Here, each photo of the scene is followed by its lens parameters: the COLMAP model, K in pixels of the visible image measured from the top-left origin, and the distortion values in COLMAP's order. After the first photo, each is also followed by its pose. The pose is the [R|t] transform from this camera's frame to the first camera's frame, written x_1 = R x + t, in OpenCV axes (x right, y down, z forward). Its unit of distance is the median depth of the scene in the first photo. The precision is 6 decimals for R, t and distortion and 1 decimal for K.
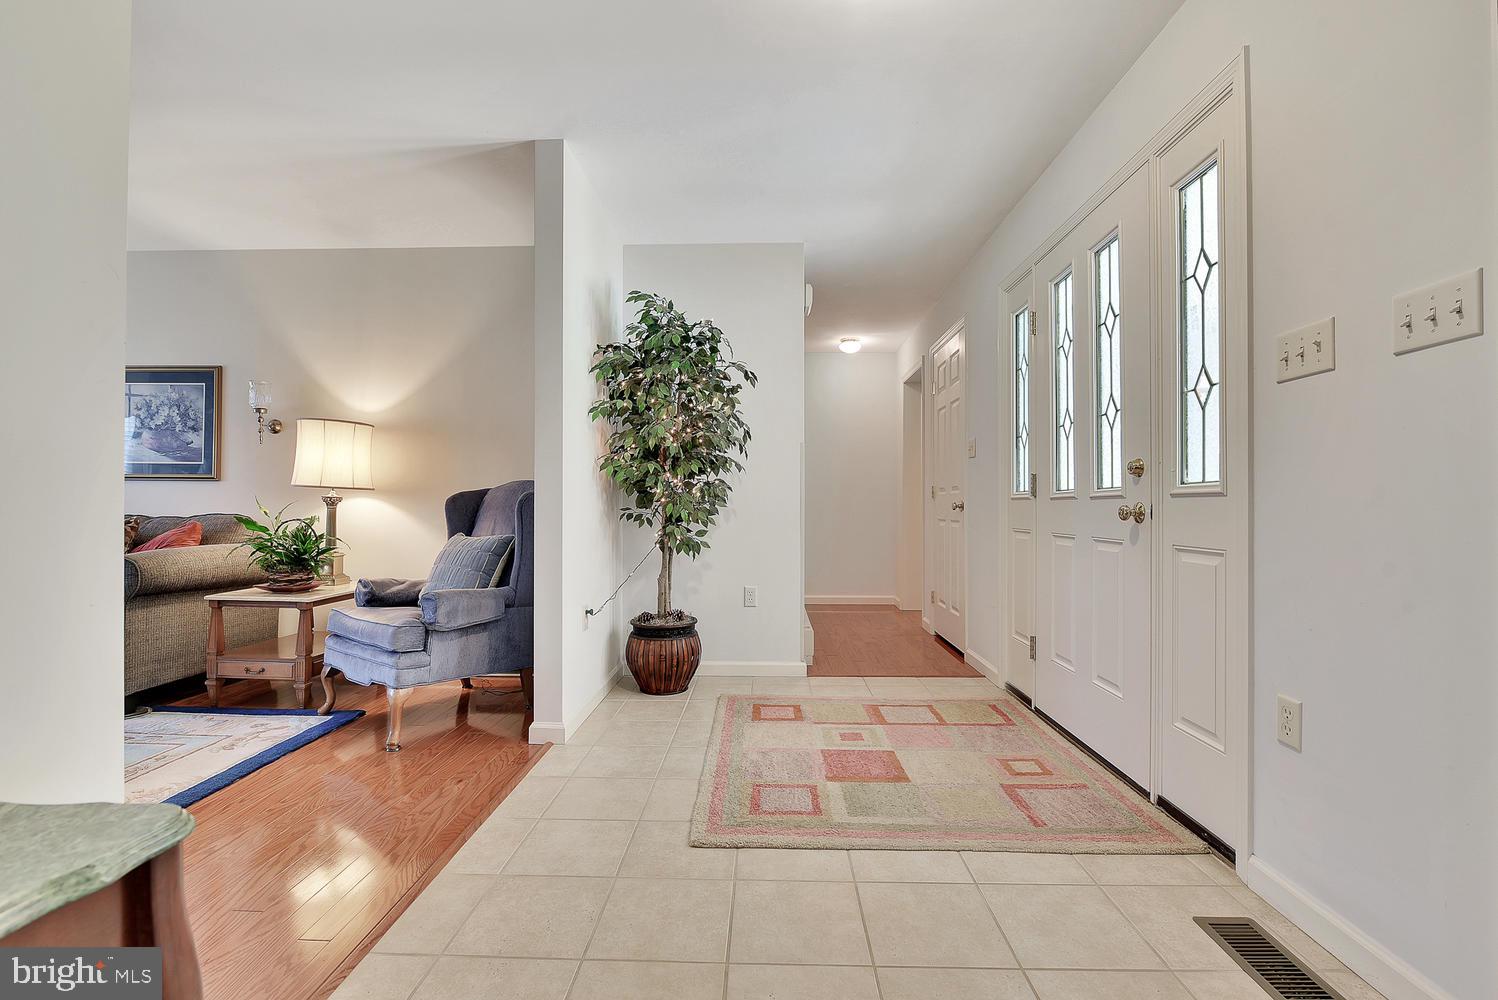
lens RADIAL K [[604.4, 0, 751.3], [0, 604.4, 499.5], [0, 0, 1]] dist [-0.002713, 0.000044]
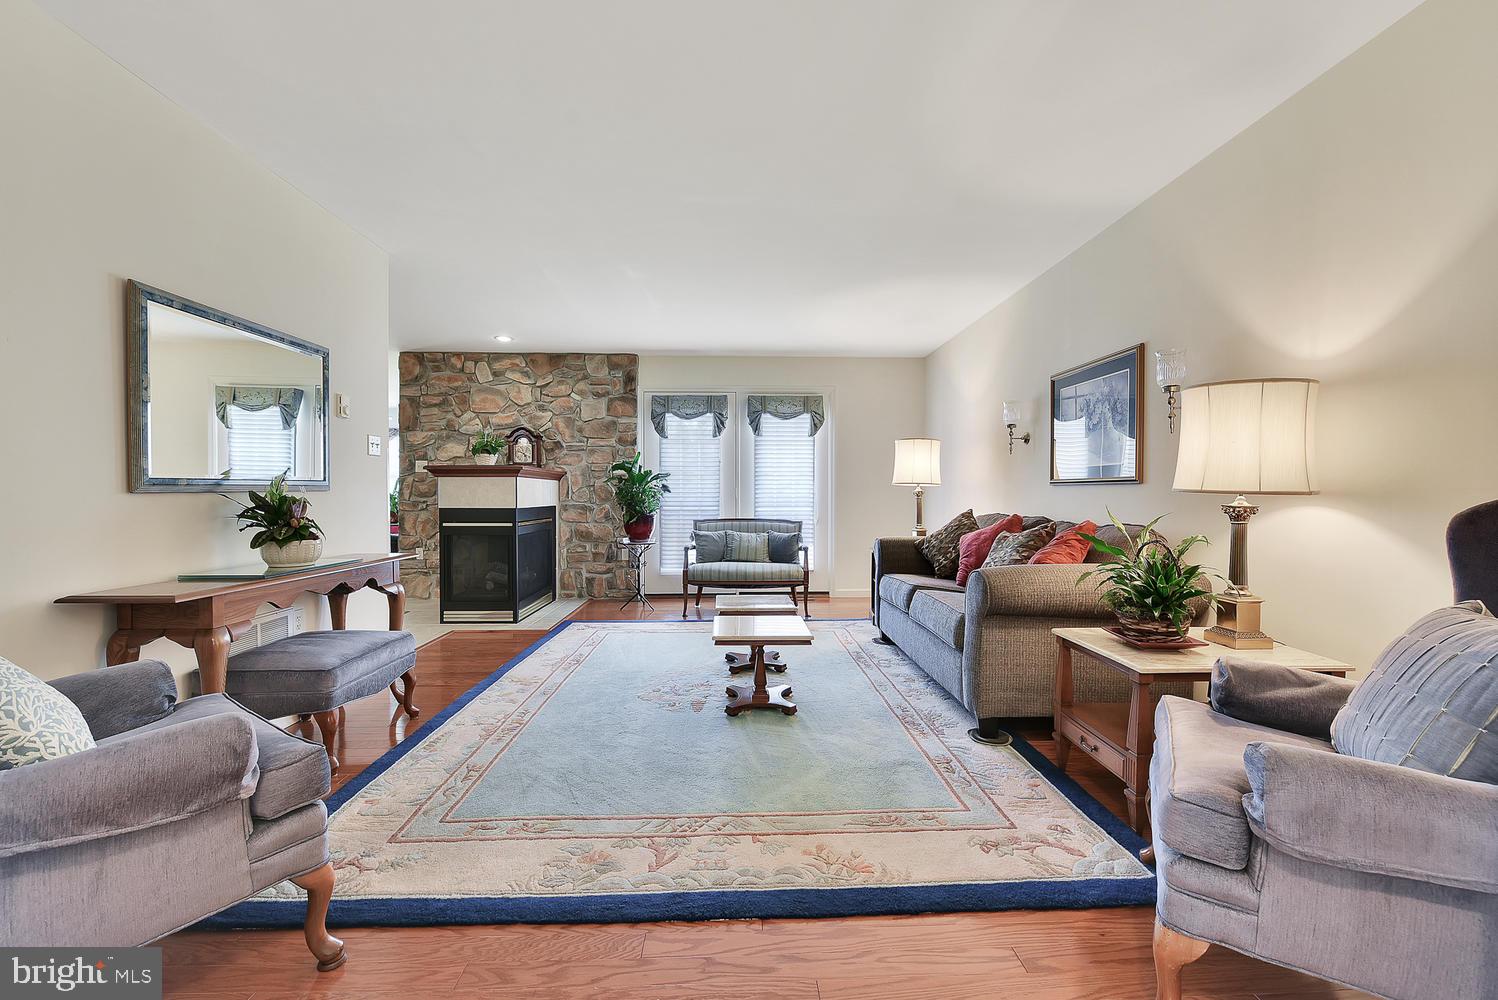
lens RADIAL K [[604.4, 0, 749.6], [0, 604.4, 501.4], [0, 0, 1]] dist [-0.002713, 0.000044]
pose [[0.053413, 0.008836, -0.998533, -0.102803], [0.000385, 0.999961, 0.008869, -0.016364], [0.998572, -0.000858, 0.053407, 0.487893]]
